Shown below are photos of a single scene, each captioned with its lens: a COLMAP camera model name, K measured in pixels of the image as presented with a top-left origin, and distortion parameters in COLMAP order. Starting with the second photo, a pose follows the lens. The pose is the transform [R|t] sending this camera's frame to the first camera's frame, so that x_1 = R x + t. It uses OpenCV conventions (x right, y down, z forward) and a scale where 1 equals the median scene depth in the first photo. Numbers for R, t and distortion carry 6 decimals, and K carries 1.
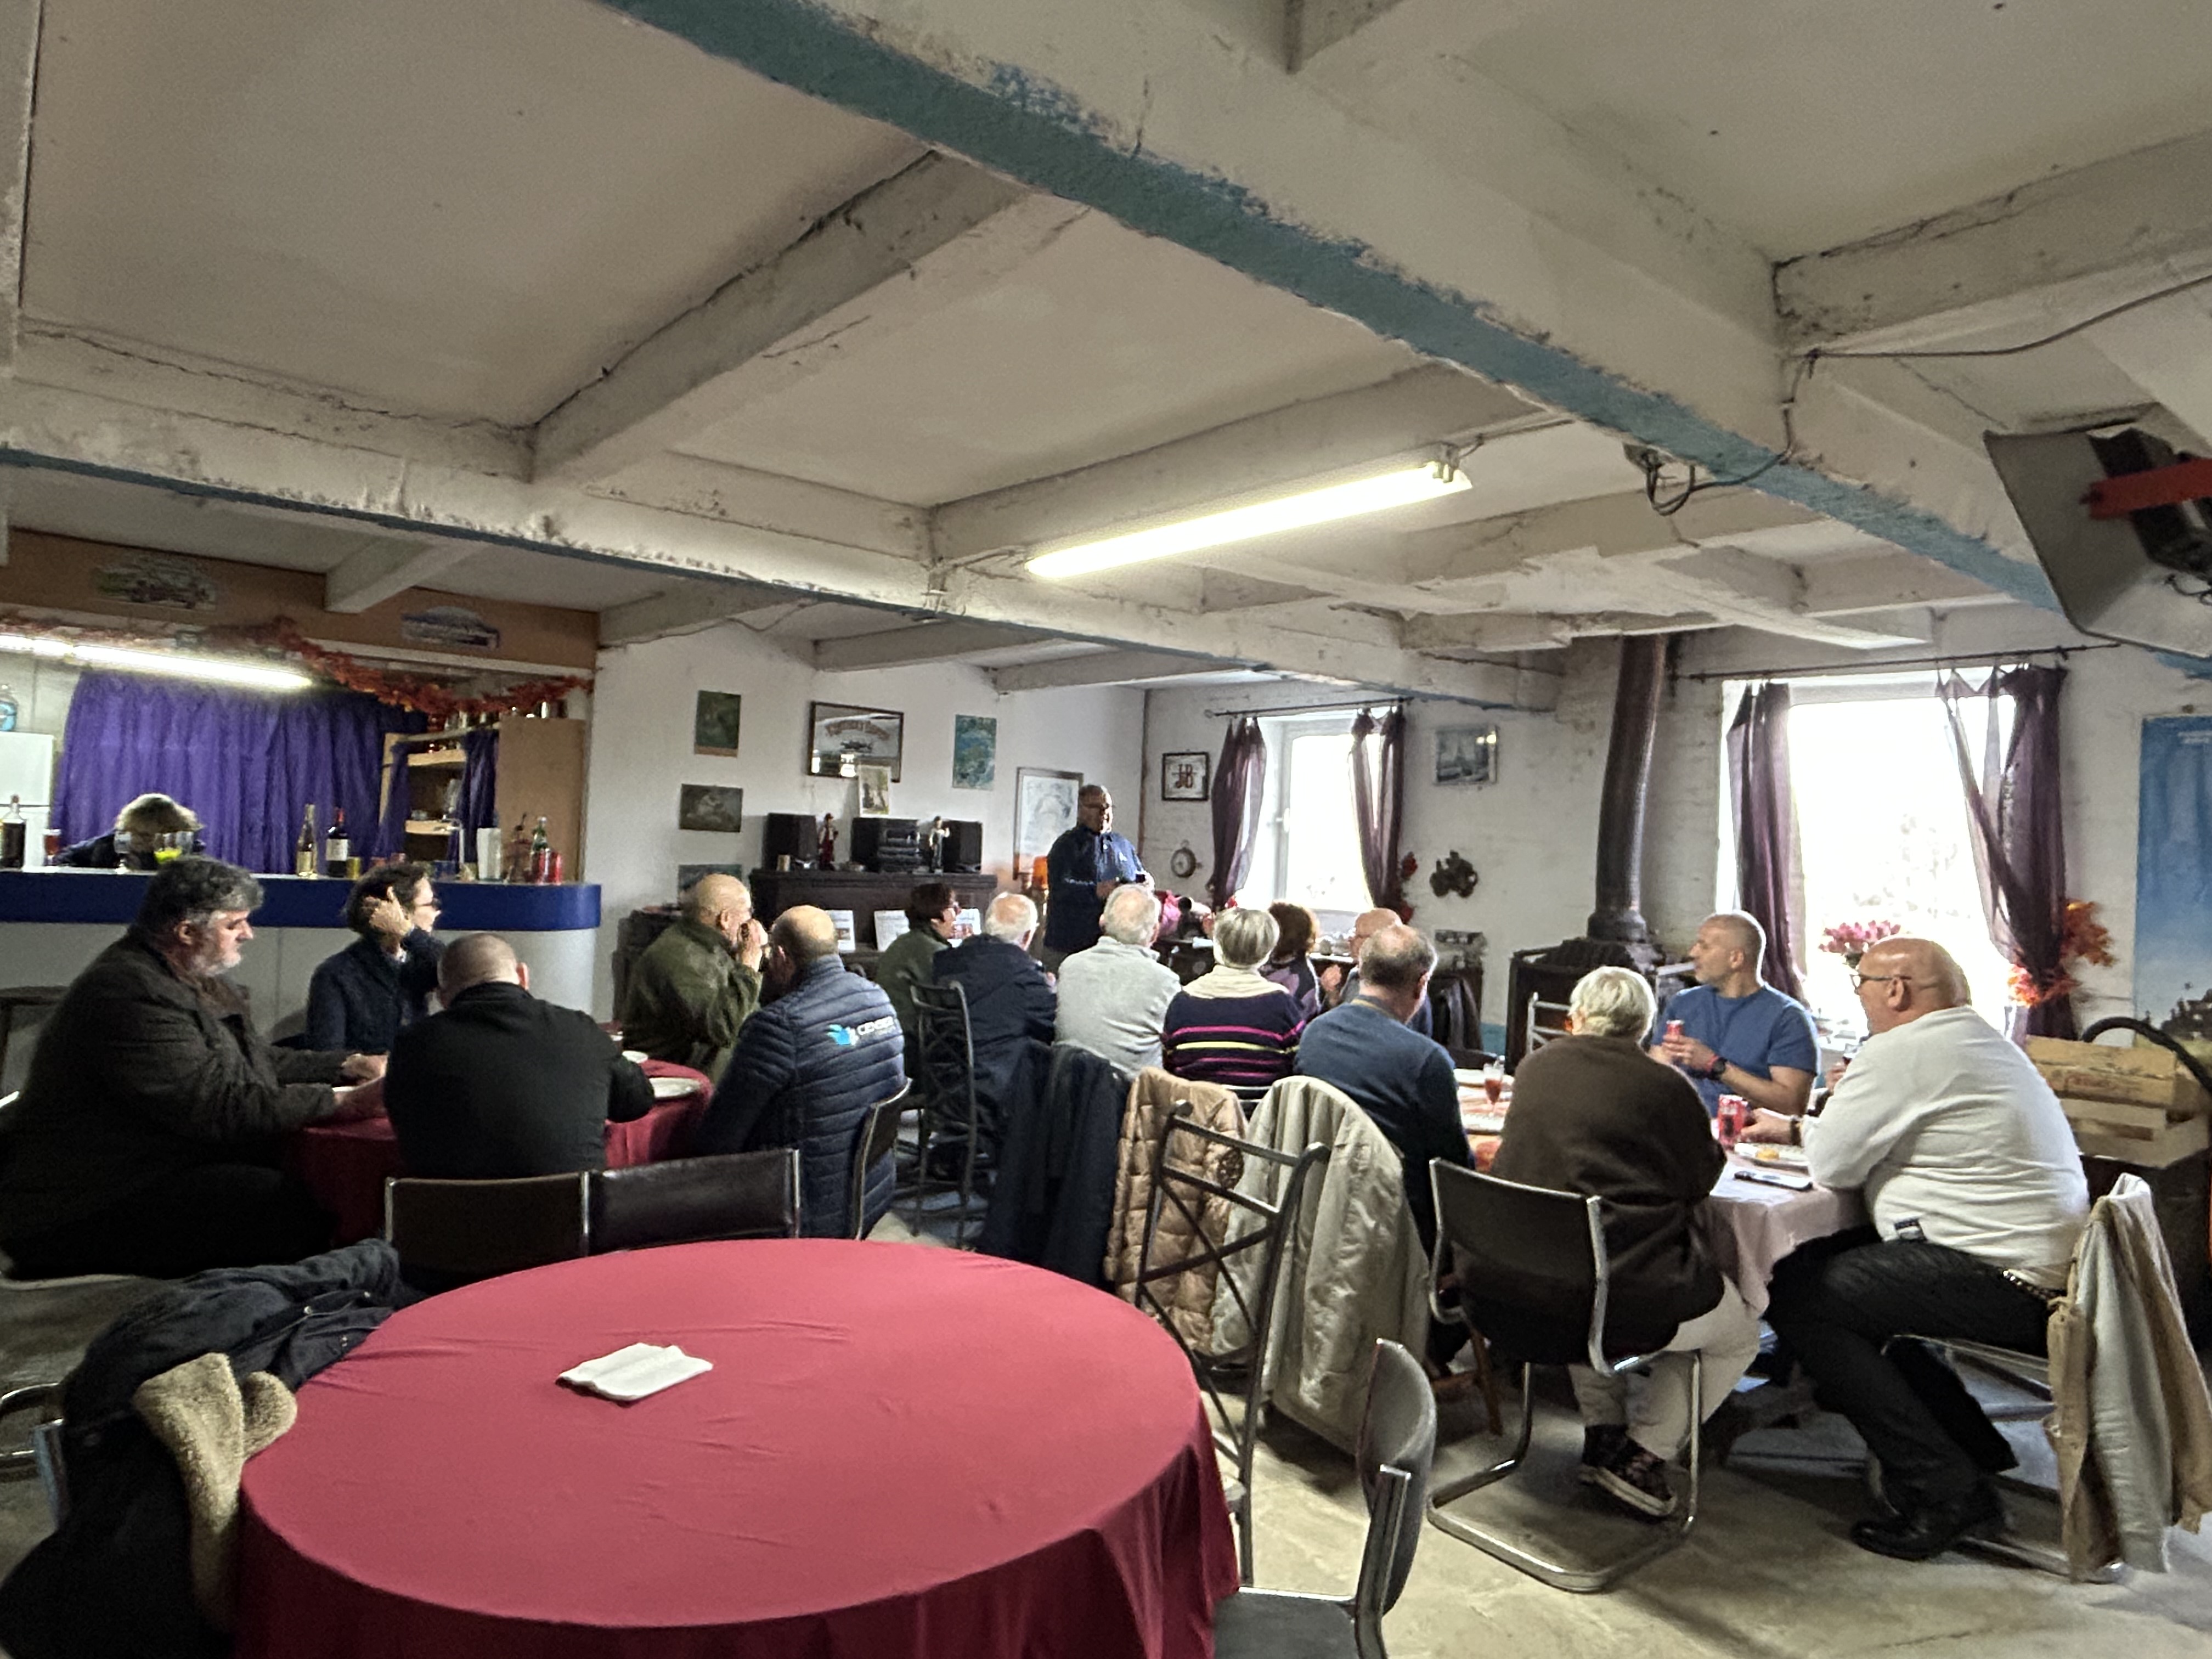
lens RADIAL K [[1328.3, 0, 1106.0], [0, 1328.3, 829.5], [0, 0, 1]] dist [0.005722, -0.028197]
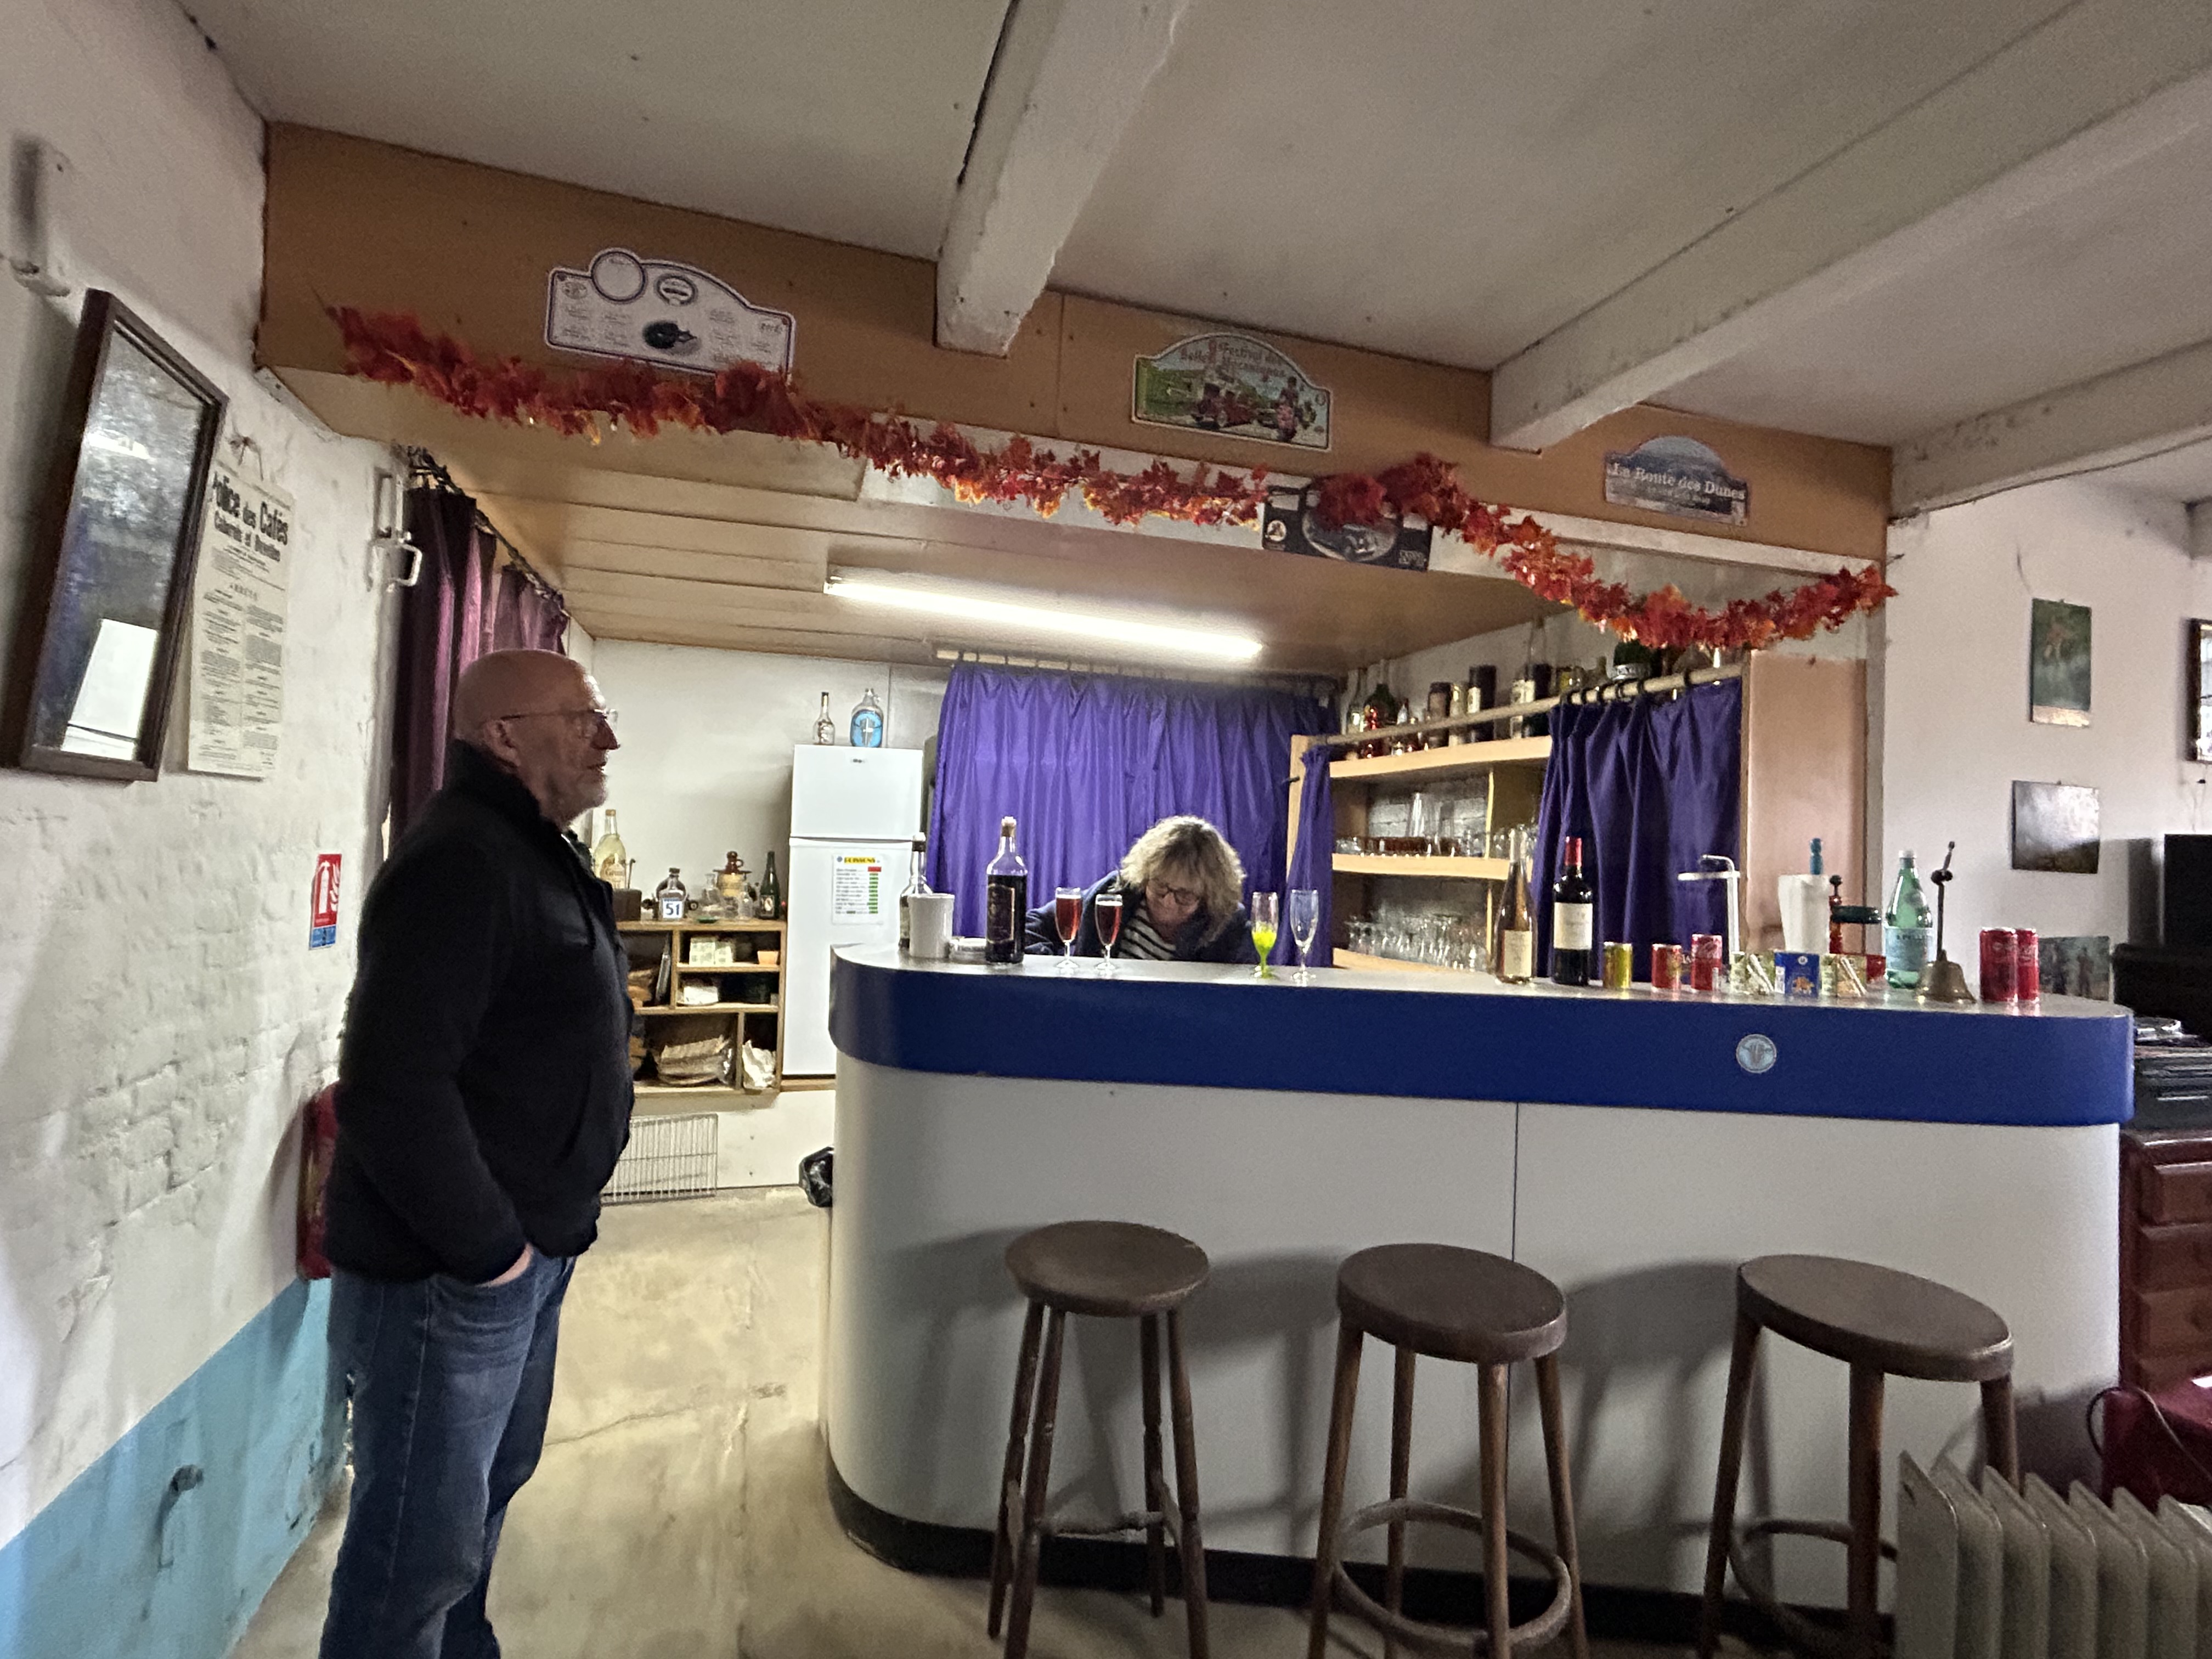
lens RADIAL K [[1090.8, 0, 1106.0], [0, 1090.8, 829.5], [0, 0, 1]] dist [-0.016719, 0.000044]
pose [[0.920125, -0.018394, -0.391192, -0.464633], [0.011142, 0.999722, -0.020800, -0.010178], [0.391466, 0.014780, 0.920074, 0.464791]]
